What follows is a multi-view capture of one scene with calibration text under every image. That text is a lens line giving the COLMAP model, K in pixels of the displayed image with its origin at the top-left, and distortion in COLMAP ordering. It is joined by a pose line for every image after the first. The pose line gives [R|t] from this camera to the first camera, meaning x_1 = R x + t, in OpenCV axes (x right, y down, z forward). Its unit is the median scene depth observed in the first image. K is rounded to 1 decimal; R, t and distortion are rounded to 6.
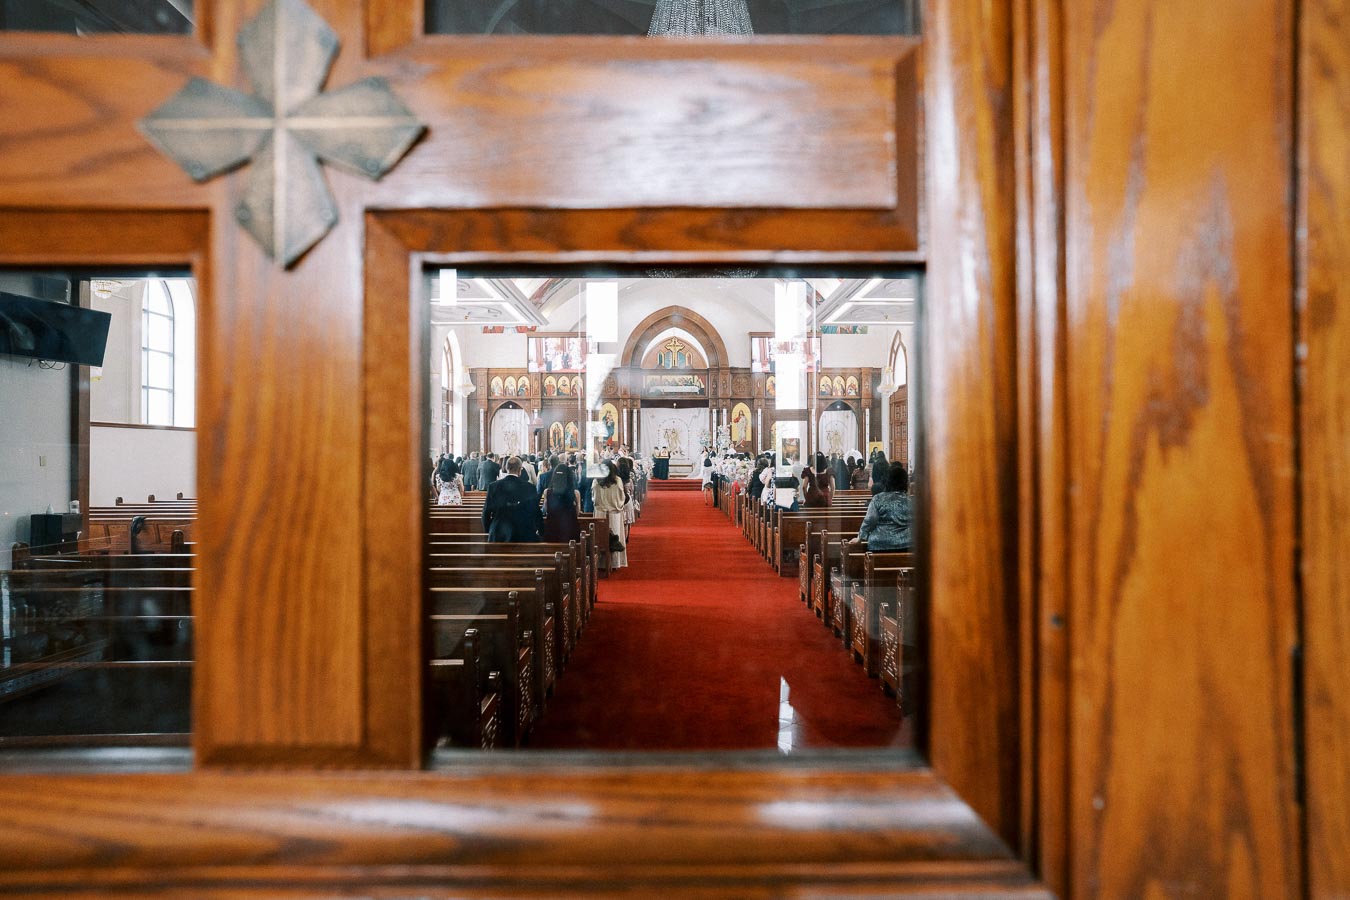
lens RADIAL K [[742.2, 0, 675.8], [0, 742.2, 446.3], [0, 0, 1]] dist [-0.053609, 0.037099]
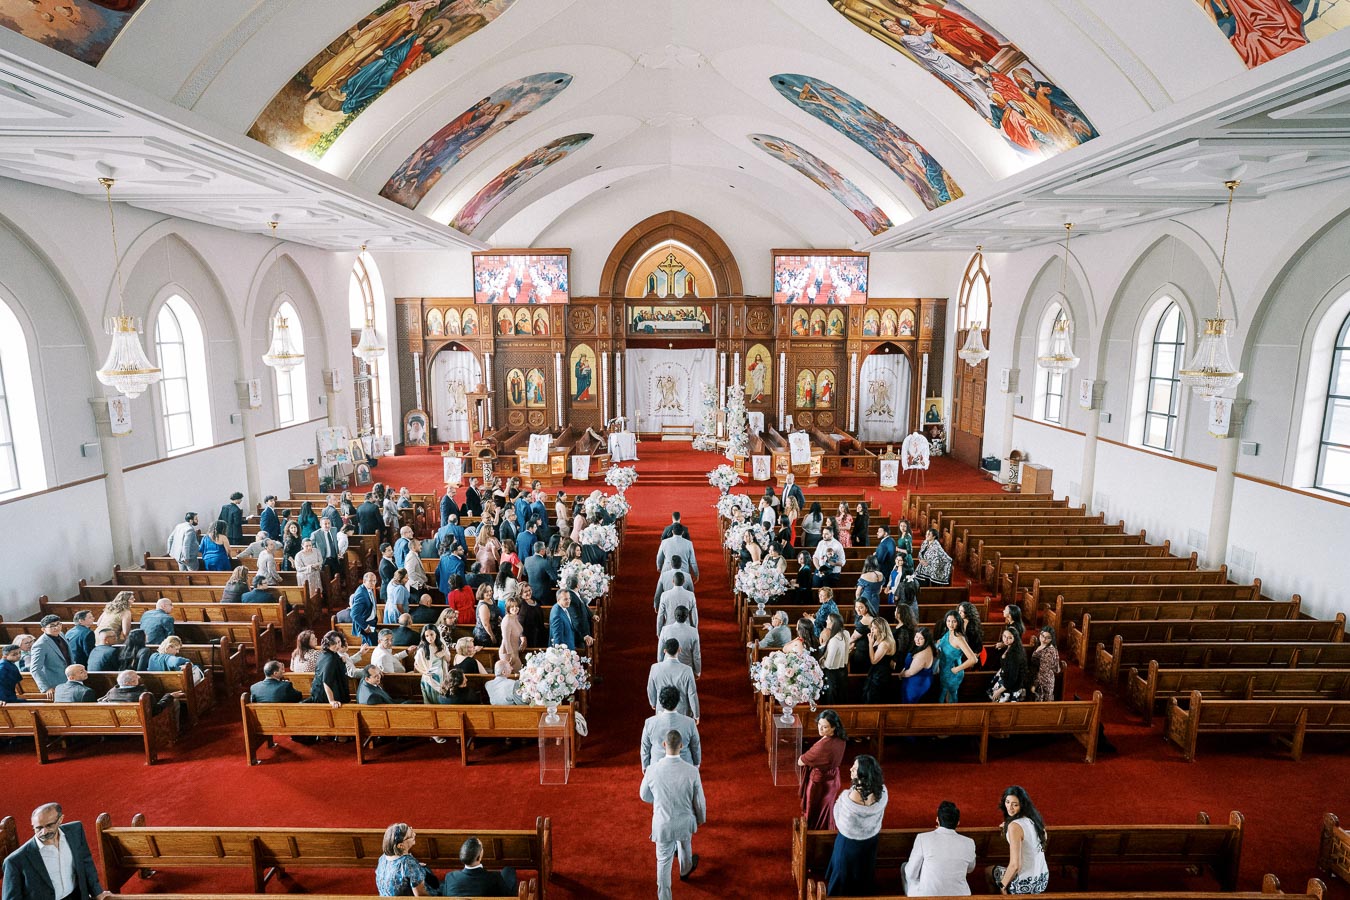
lens RADIAL K [[755.1, 0, 675.3], [0, 755.1, 452.2], [0, 0, 1]] dist [-0.055526, 0.038504]
pose [[0.999967, 0.004663, -0.006633, 0.008877], [-0.003397, 0.983770, 0.179400, -0.088276], [0.007362, -0.179372, 0.983754, 0.225210]]
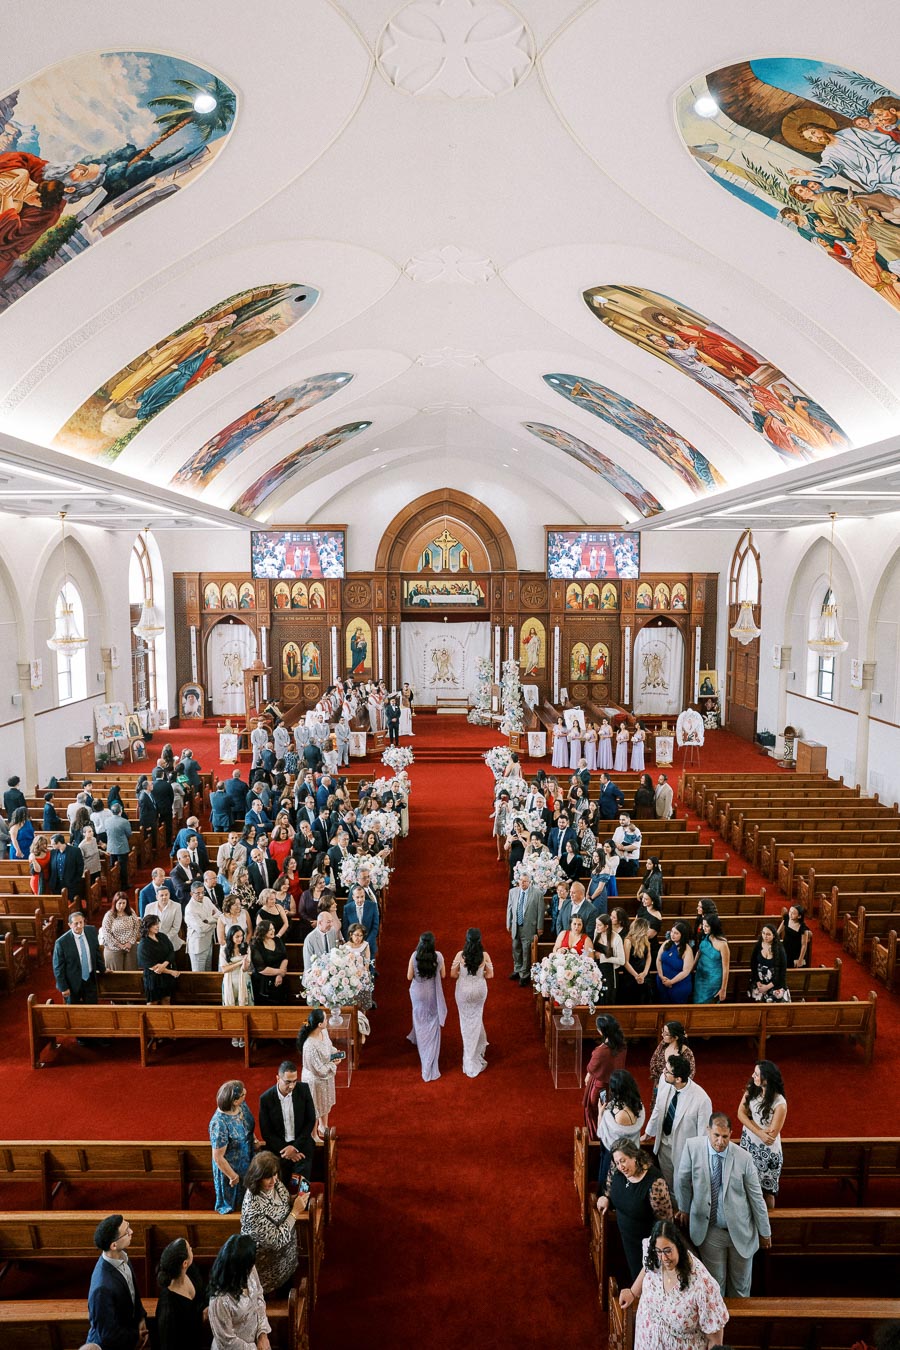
lens RADIAL K [[765.9, 0, 449.1], [0, 765.9, 654.4], [0, 0, 1]] dist [-0.055142, 0.039018]
pose [[0.999981, 0.003460, -0.005083, 0.006258], [-0.002910, 0.994514, 0.104567, -0.103801], [0.005417, -0.104550, 0.994505, 0.214576]]
